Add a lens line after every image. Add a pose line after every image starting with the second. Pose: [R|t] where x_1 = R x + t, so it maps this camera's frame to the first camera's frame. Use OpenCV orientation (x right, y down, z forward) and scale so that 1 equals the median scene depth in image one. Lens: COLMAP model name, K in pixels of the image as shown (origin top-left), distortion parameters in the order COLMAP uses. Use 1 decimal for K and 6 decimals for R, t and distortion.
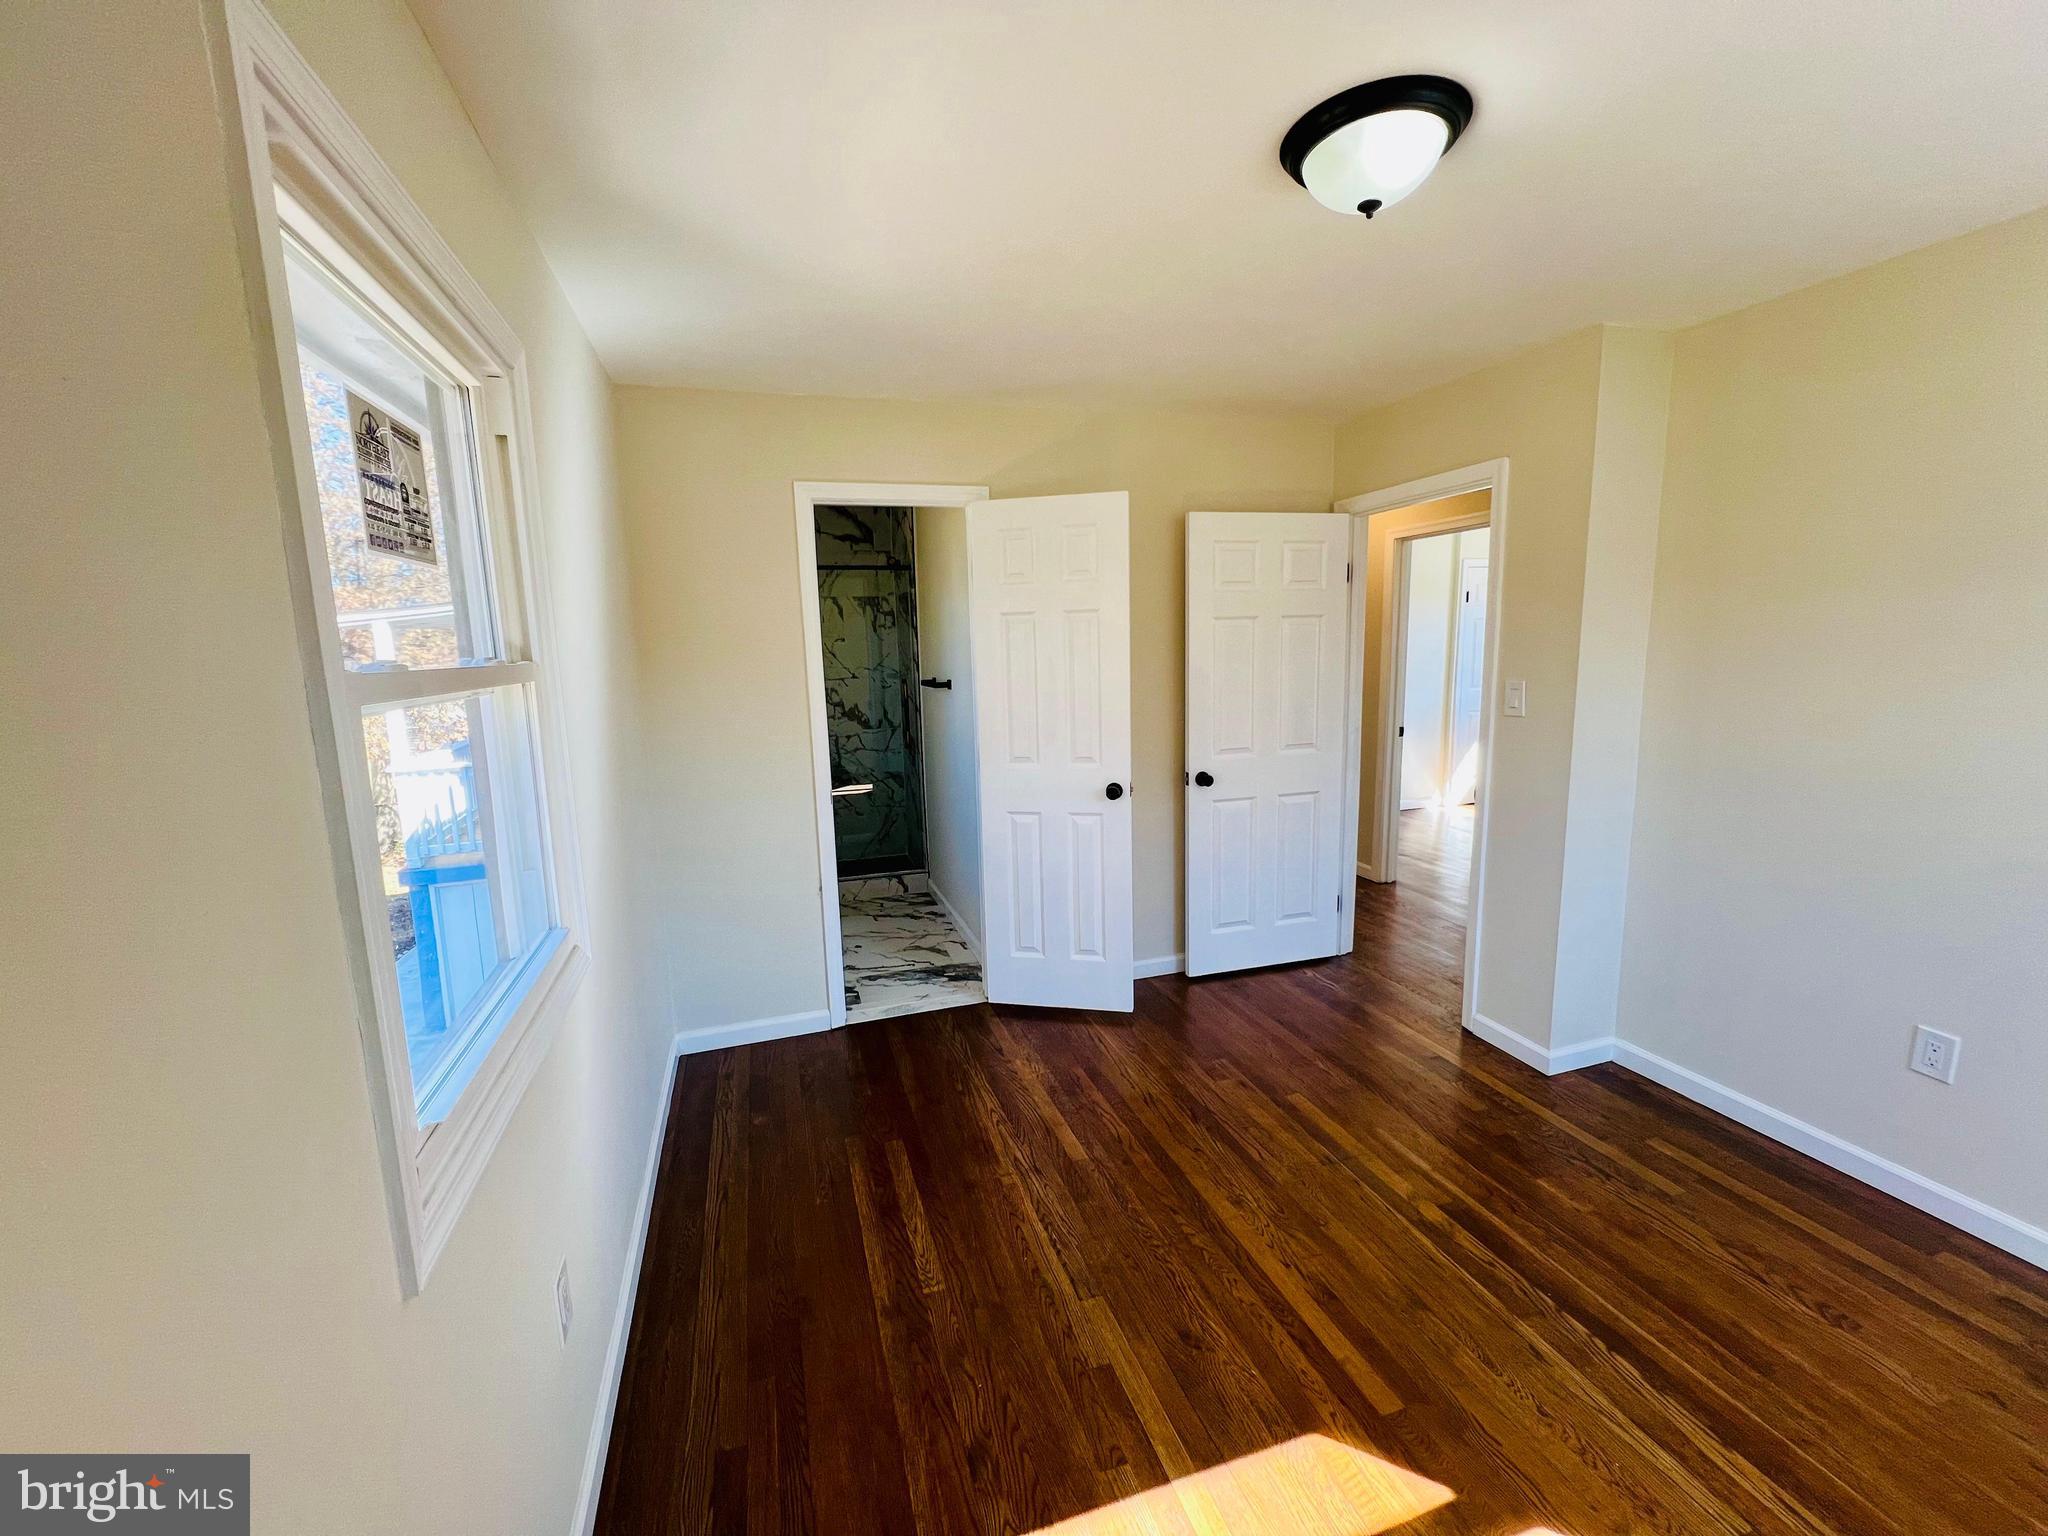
lens RADIAL K [[821.3, 0, 1020.7], [0, 821.3, 766.8], [0, 0, 1]] dist [-0.002832, 0.000467]
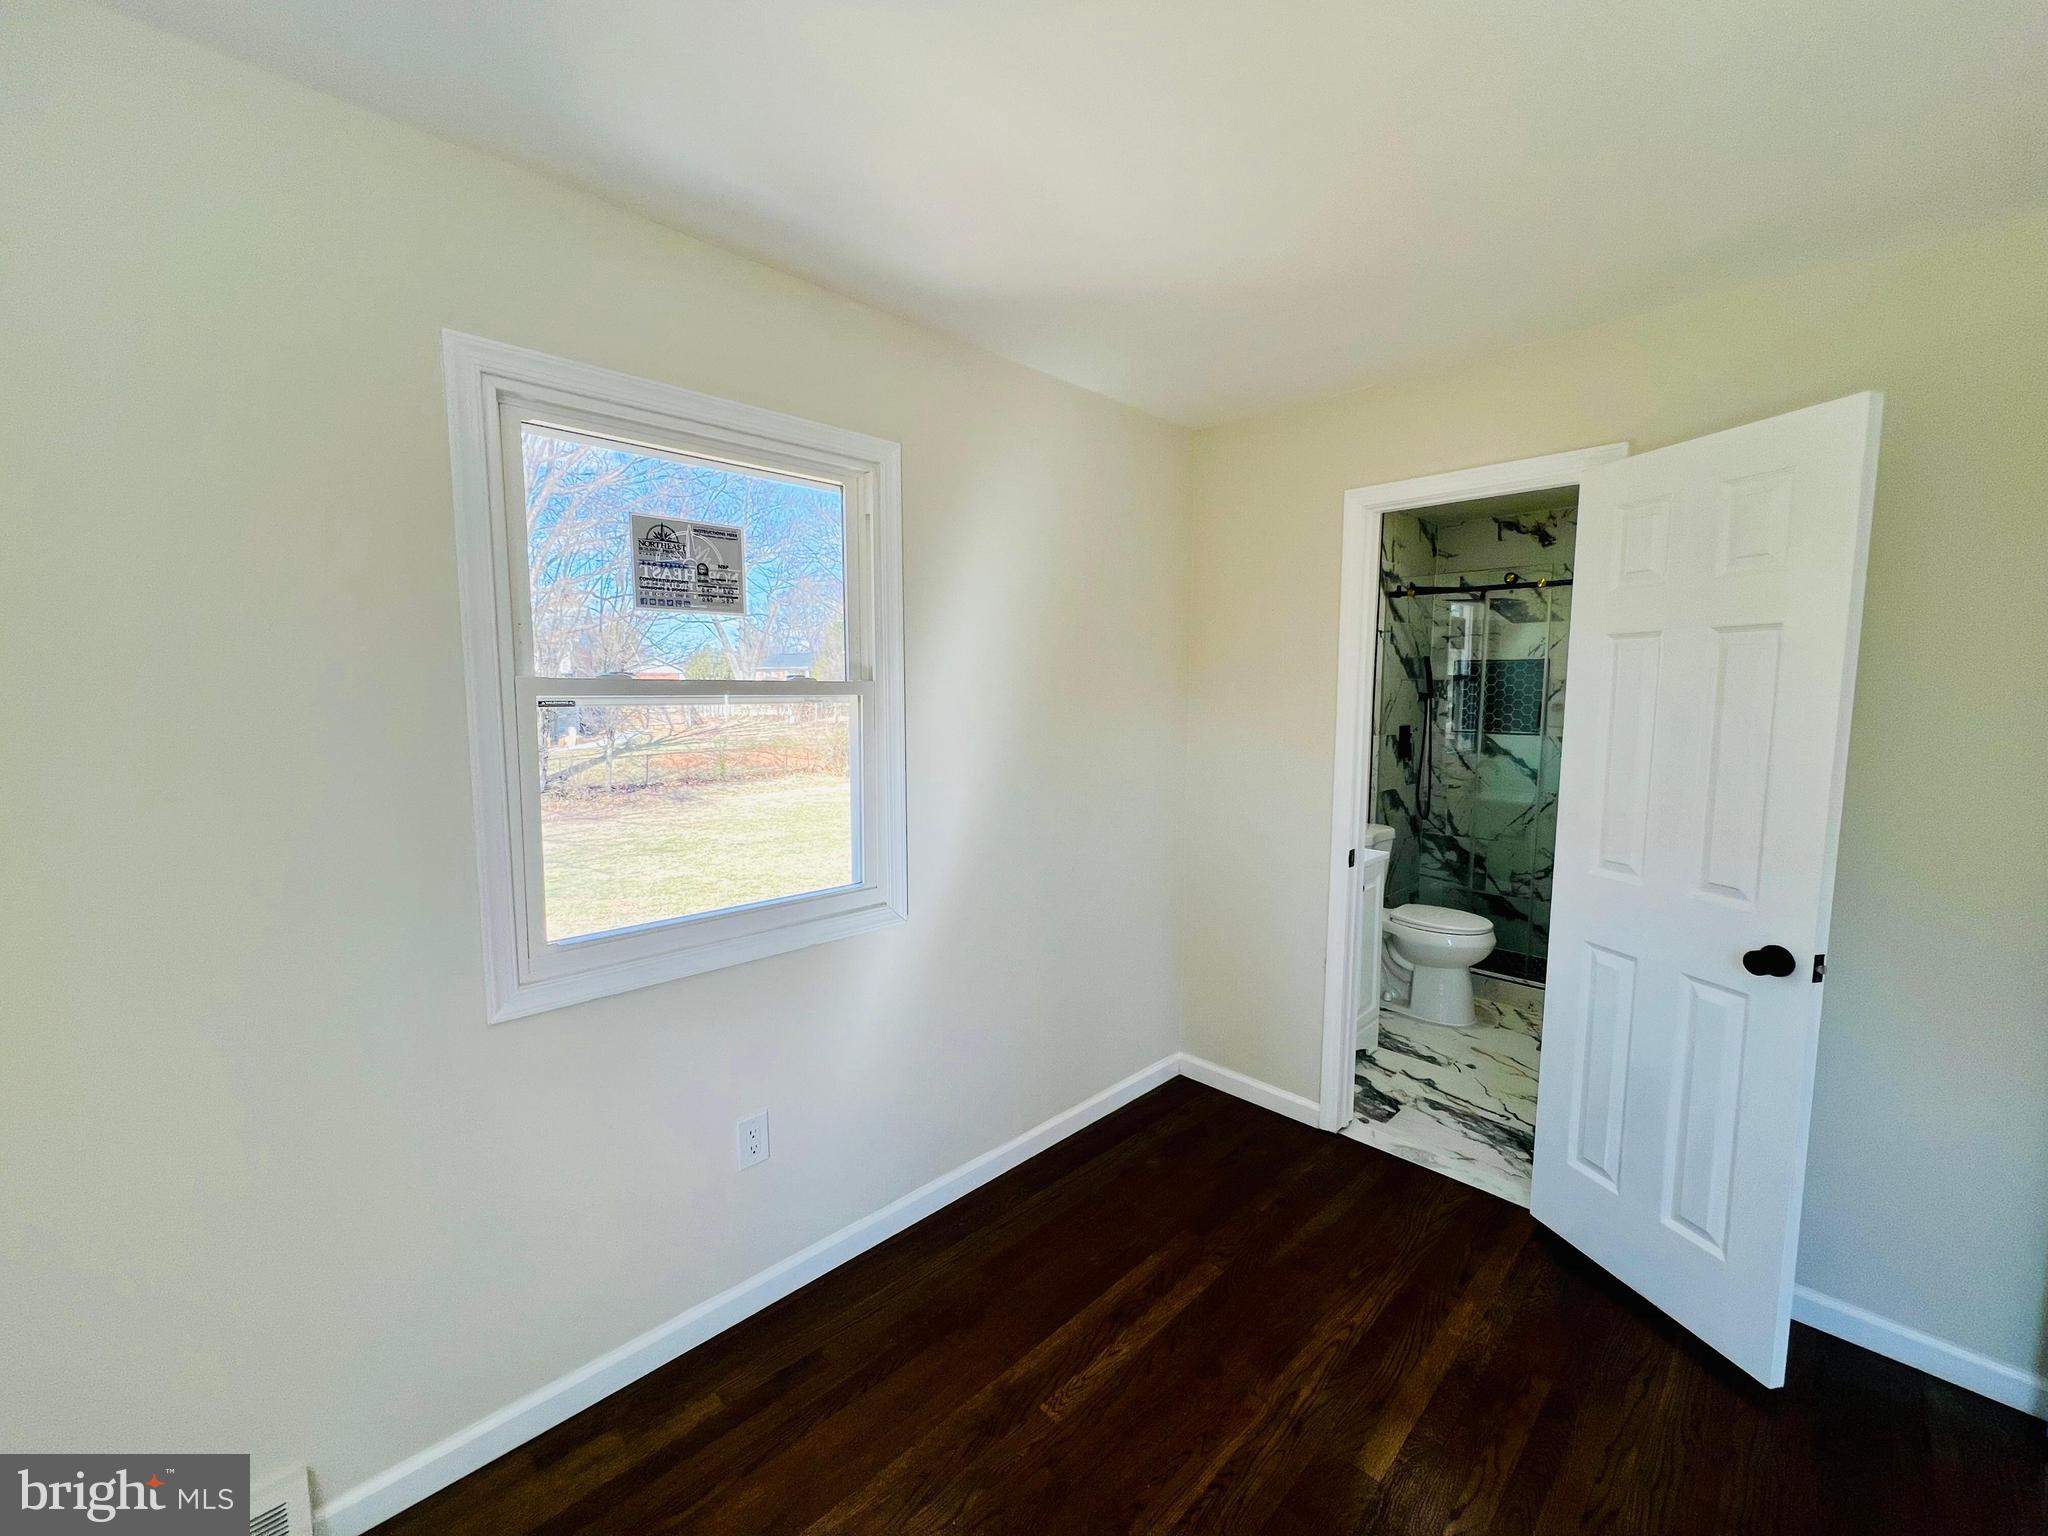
lens RADIAL K [[821.3, 0, 1020.7], [0, 821.3, 766.8], [0, 0, 1]] dist [-0.002832, 0.000467]
pose [[0.448203, 0.116061, -0.886366, 0.443241], [-0.152475, 0.986932, 0.052128, -0.060612], [0.880832, 0.111785, 0.460042, 0.387568]]
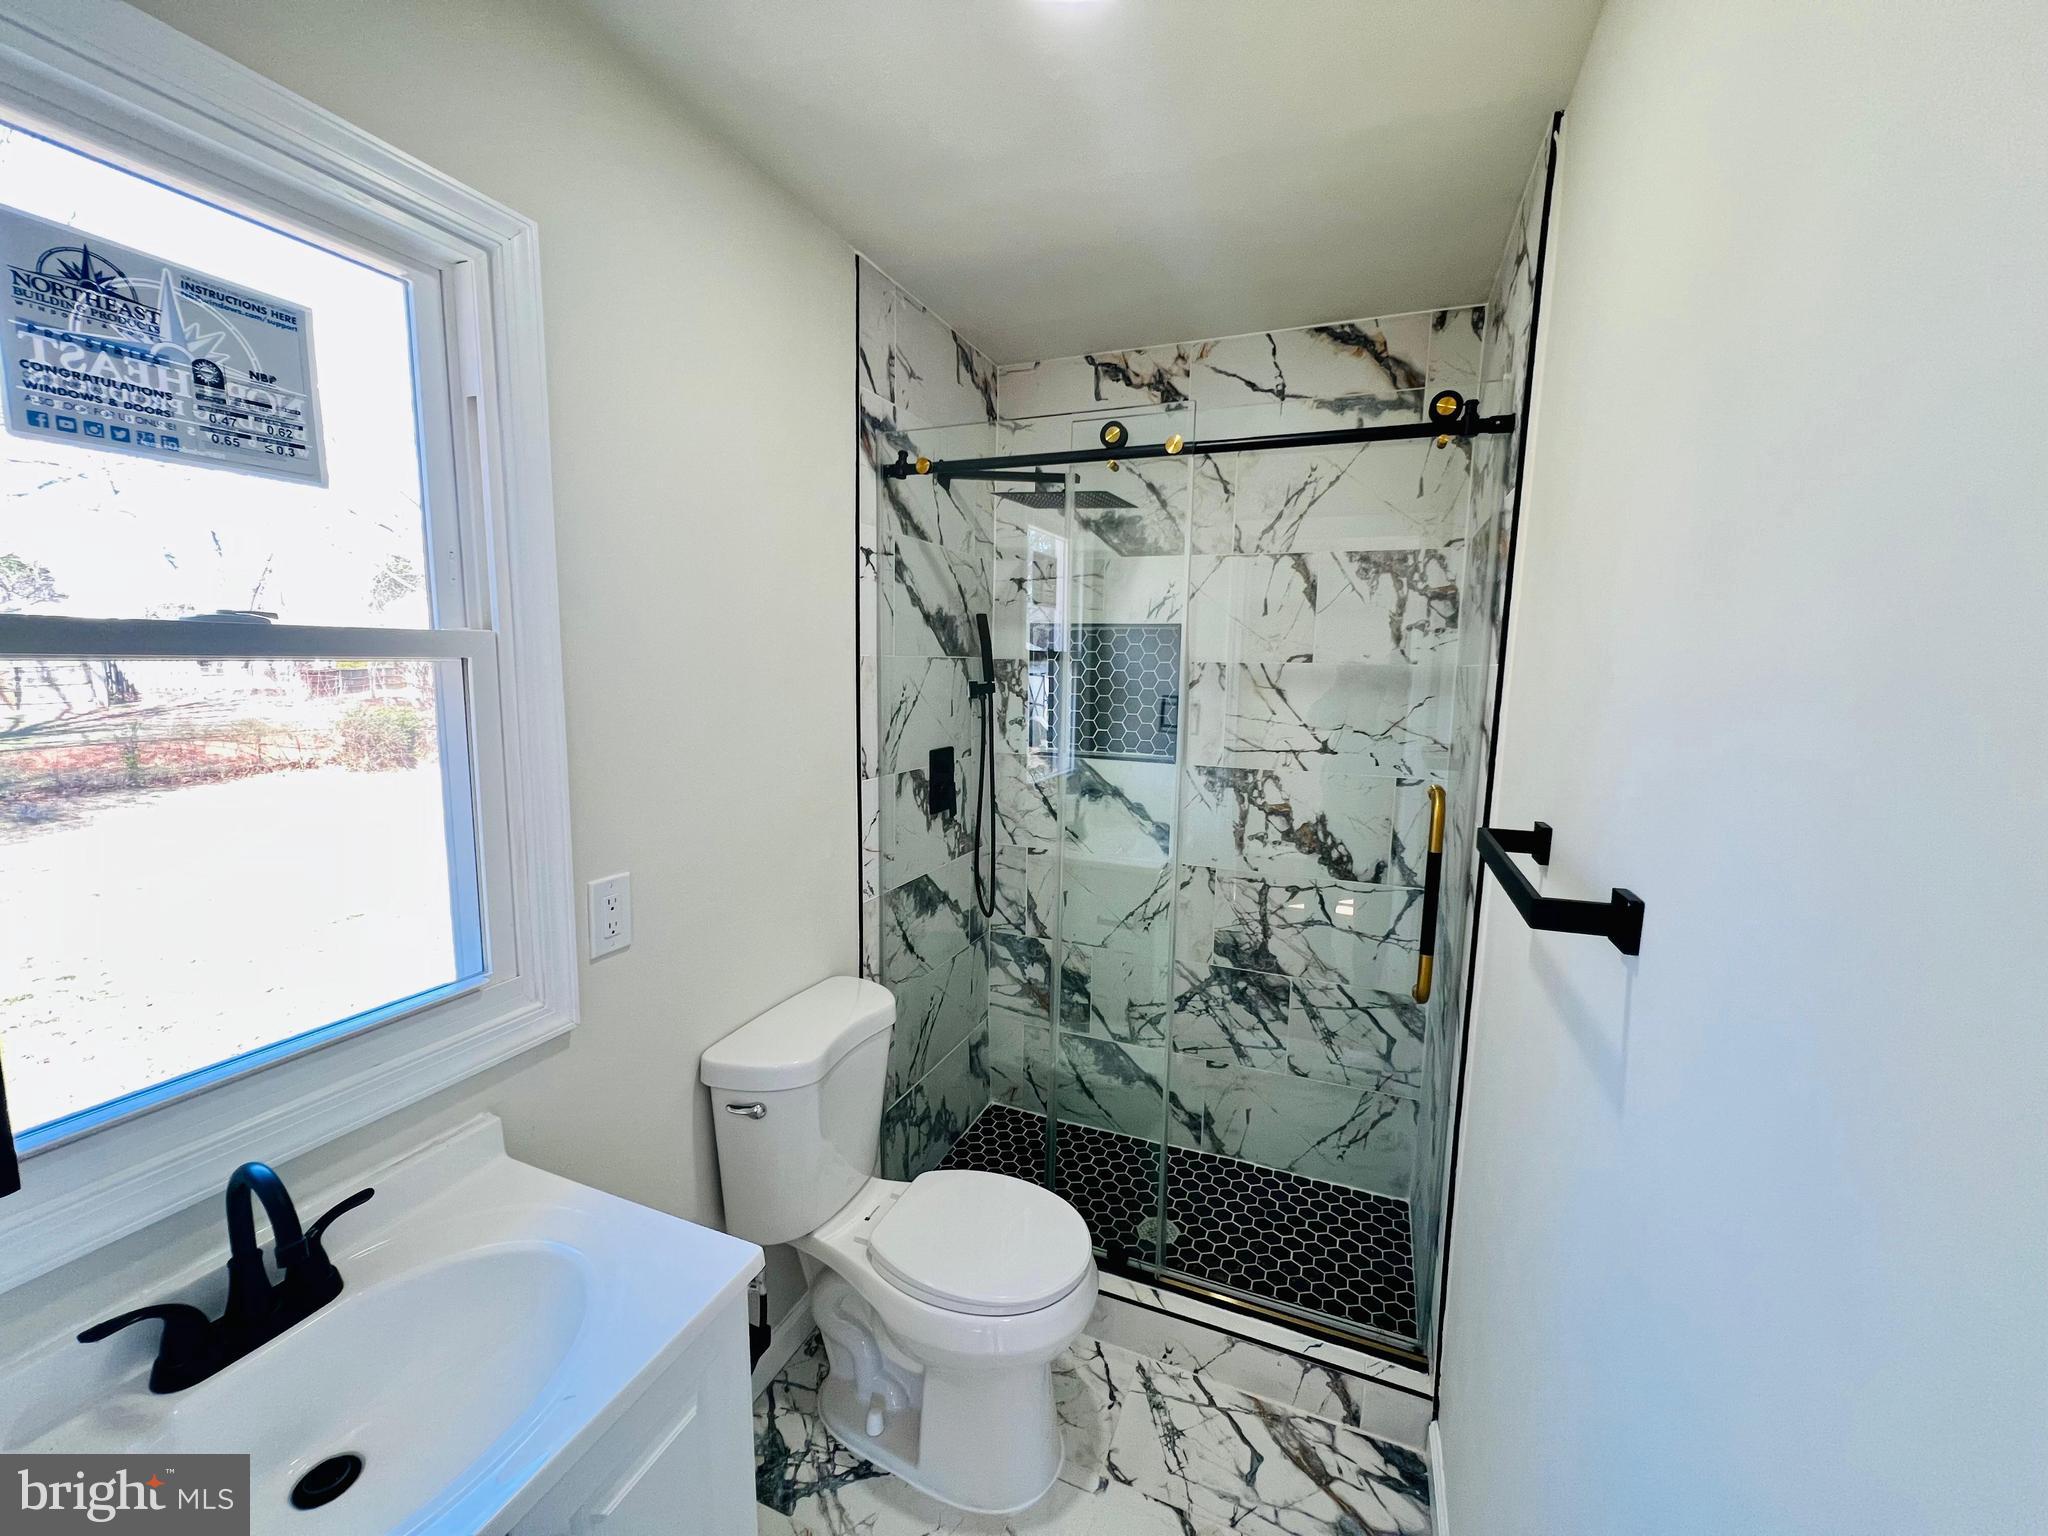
lens RADIAL K [[821.3, 0, 1020.7], [0, 821.3, 766.8], [0, 0, 1]] dist [-0.002832, 0.000467]
pose [[0.763661, 0.123227, -0.633749, -0.128789], [-0.136973, 0.990193, 0.027484, -0.200272], [0.630920, 0.065818, 0.773051, 1.288364]]
